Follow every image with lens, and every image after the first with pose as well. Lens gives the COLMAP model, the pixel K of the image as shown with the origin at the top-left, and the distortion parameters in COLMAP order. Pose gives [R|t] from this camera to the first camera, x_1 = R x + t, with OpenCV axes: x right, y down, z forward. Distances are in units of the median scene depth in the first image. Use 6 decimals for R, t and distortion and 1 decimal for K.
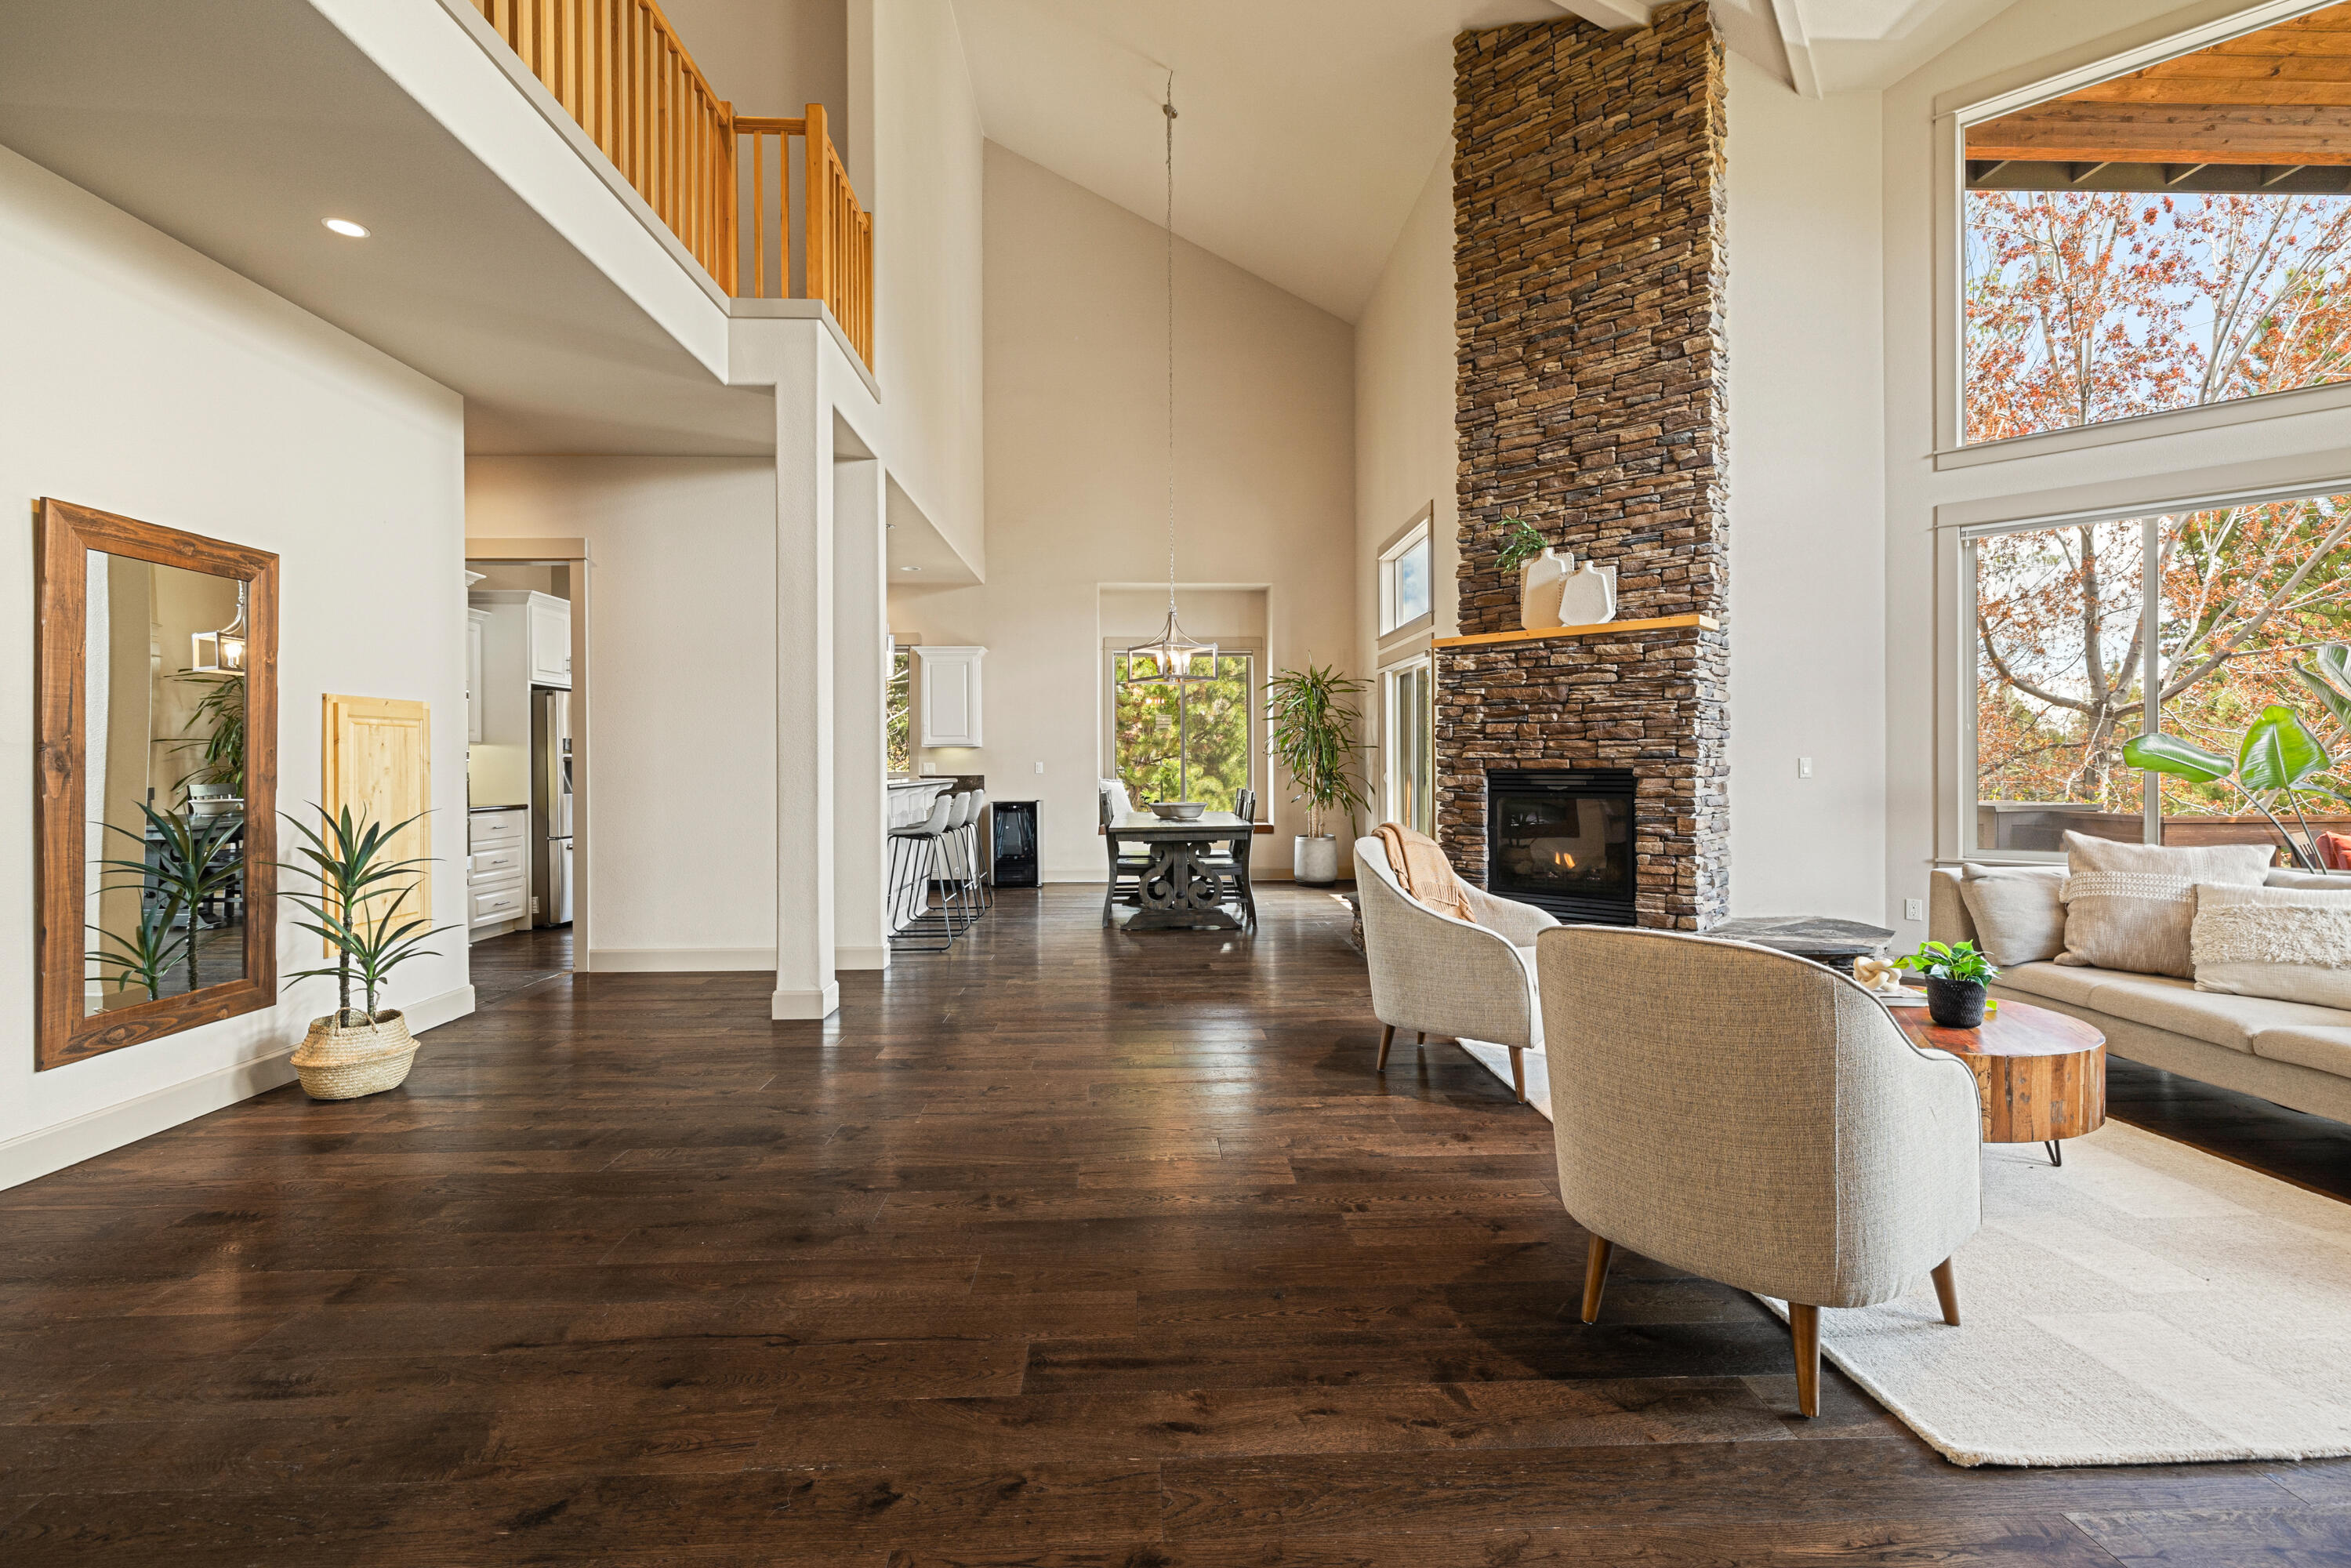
lens RADIAL K [[1012.2, 0, 1182.9], [0, 1012.2, 765.1], [0, 0, 1]] dist [-0.000610, 0.001246]
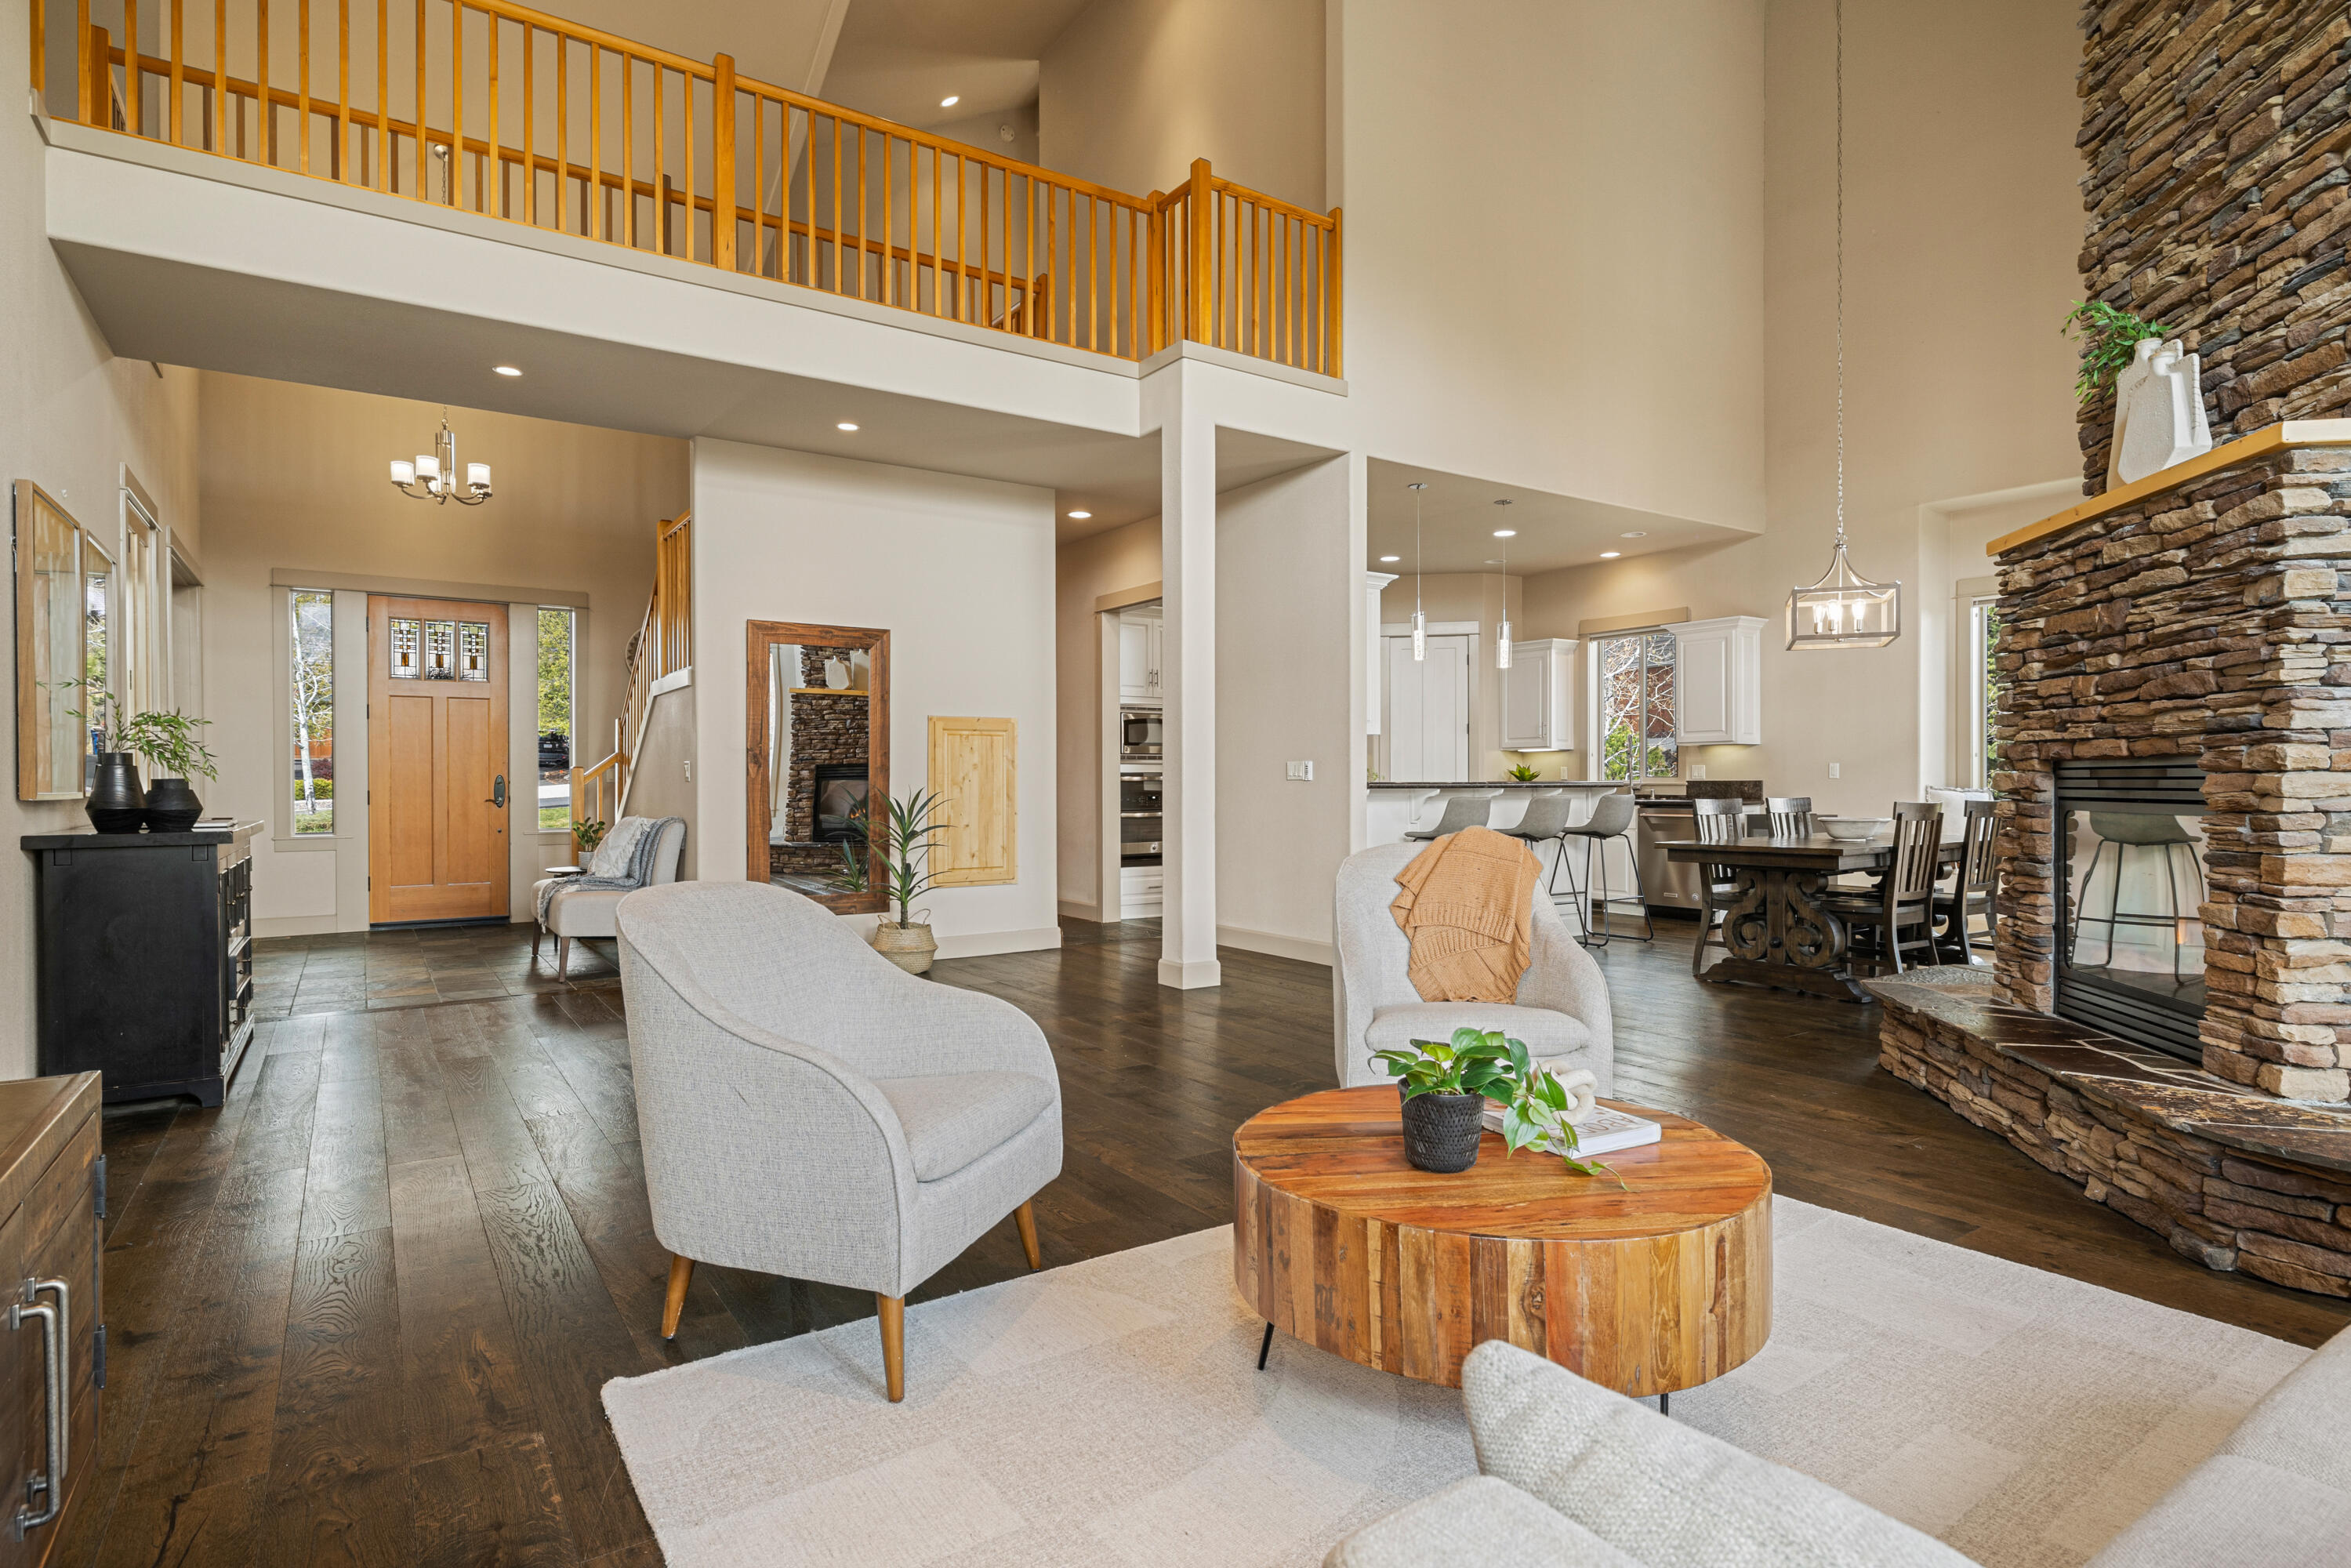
lens RADIAL K [[1207.7, 0, 1185.6], [0, 1207.7, 787.2], [0, 0, 1]] dist [-0.002907, -0.002427]
pose [[0.535423, 0.008714, -0.844539, 0.646846], [-0.002441, 0.999959, 0.008770, 0.014805], [0.844580, -0.002634, 0.535422, 0.250476]]
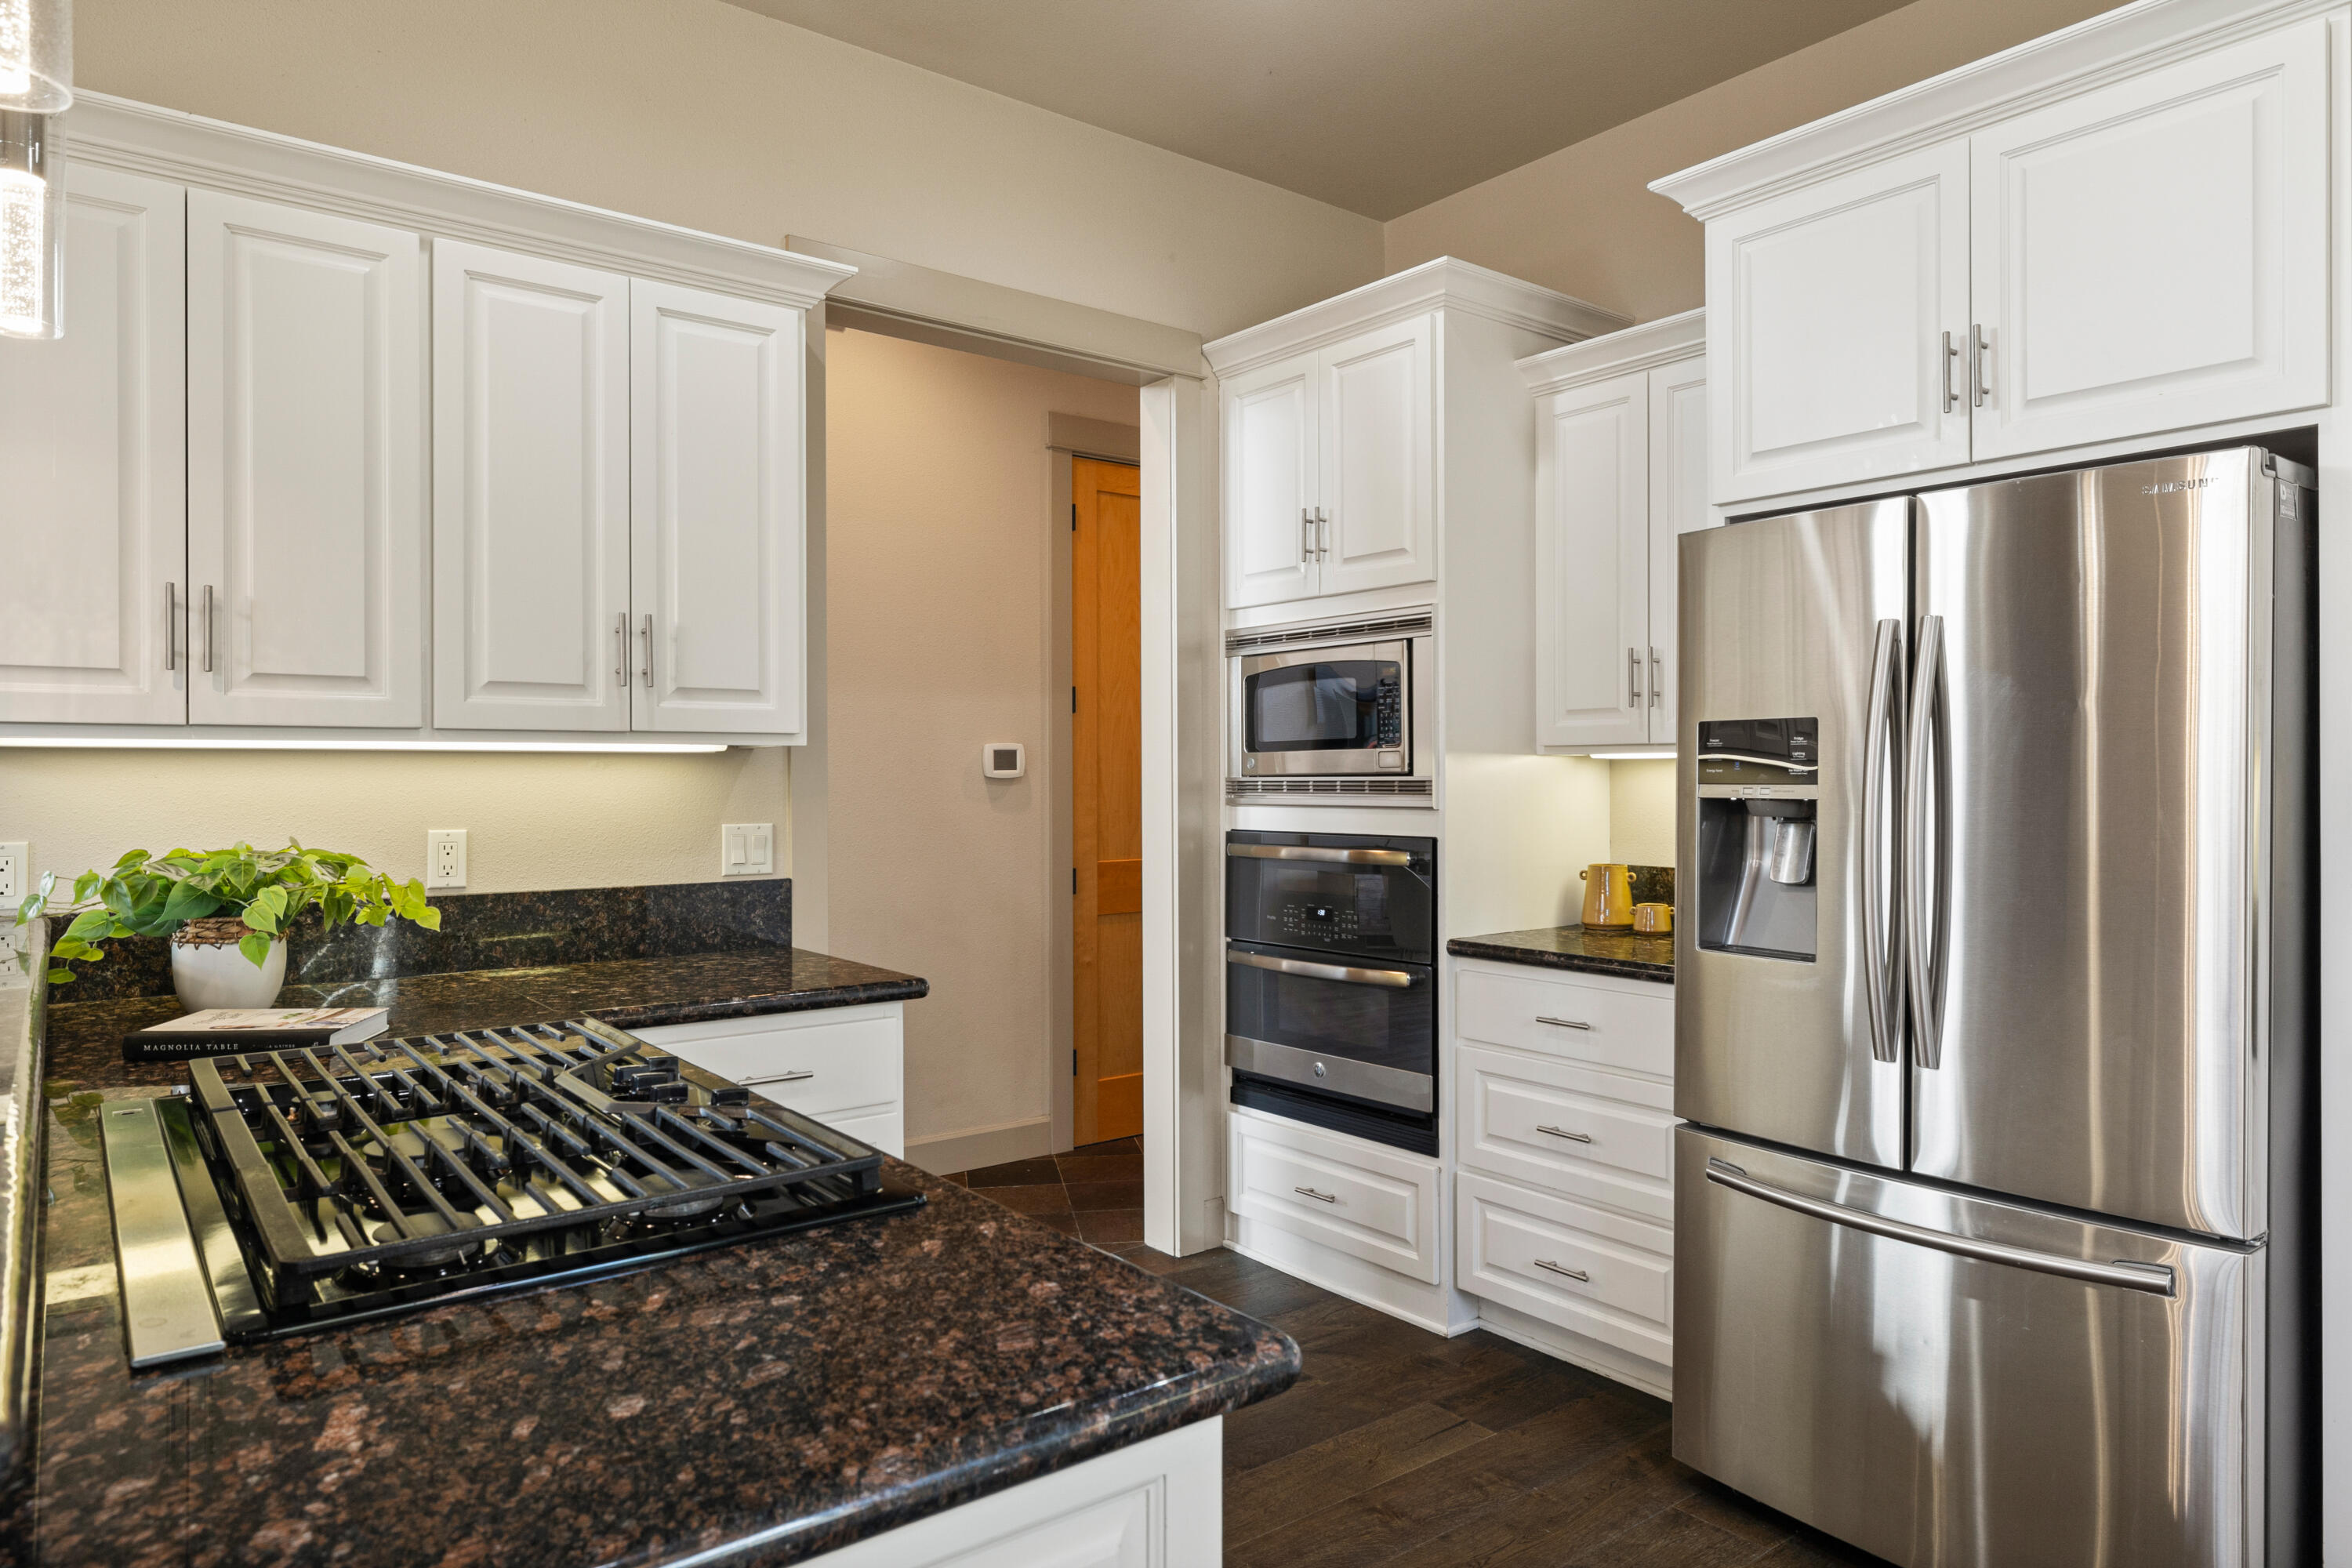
lens RADIAL K [[1423.0, 0, 1166.1], [0, 1423.0, 773.5], [0, 0, 1]] dist [0.008120, -0.000885]
pose [[-0.812099, 0.006926, -0.583478, -0.413988], [0.007258, 0.999972, 0.001767, -0.020722], [0.583474, -0.002800, -0.812127, 1.642543]]
